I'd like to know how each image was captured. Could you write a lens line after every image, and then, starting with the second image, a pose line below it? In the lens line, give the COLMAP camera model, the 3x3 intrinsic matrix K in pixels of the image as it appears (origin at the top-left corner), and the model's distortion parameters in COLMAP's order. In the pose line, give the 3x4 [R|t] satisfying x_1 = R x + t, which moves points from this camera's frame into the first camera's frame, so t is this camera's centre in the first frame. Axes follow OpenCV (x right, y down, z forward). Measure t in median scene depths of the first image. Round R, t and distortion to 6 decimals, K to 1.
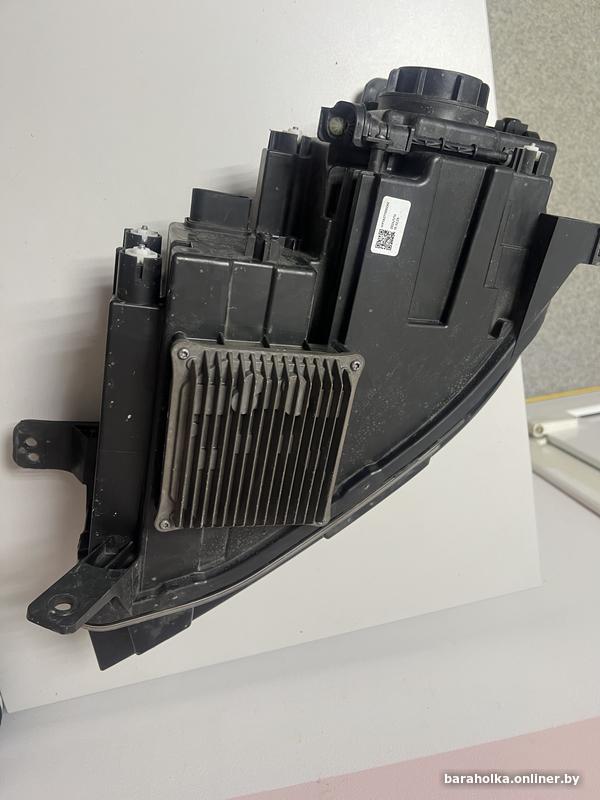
lens RADIAL K [[606.5, 0, 299.5], [0, 606.5, 400.2], [0, 0, 1]] dist [0.035425, -0.053187]
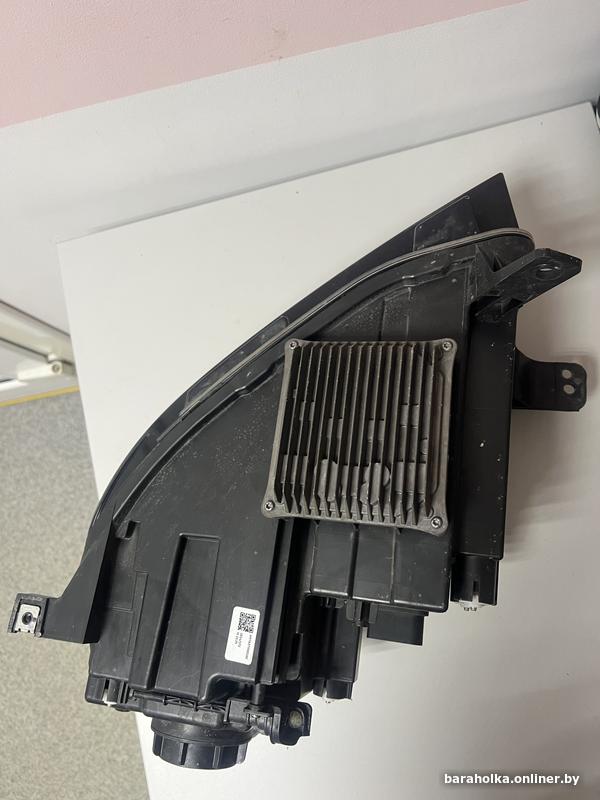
lens RADIAL K [[606.5, 0, 293.8], [0, 606.5, 394.6], [0, 0, 1]] dist [0.035425, -0.053187]
pose [[-0.999160, 0.037193, -0.017189, 0.055527], [-0.035642, -0.995904, -0.083099, 0.196904], [-0.020209, -0.082417, 0.996393, -0.029920]]
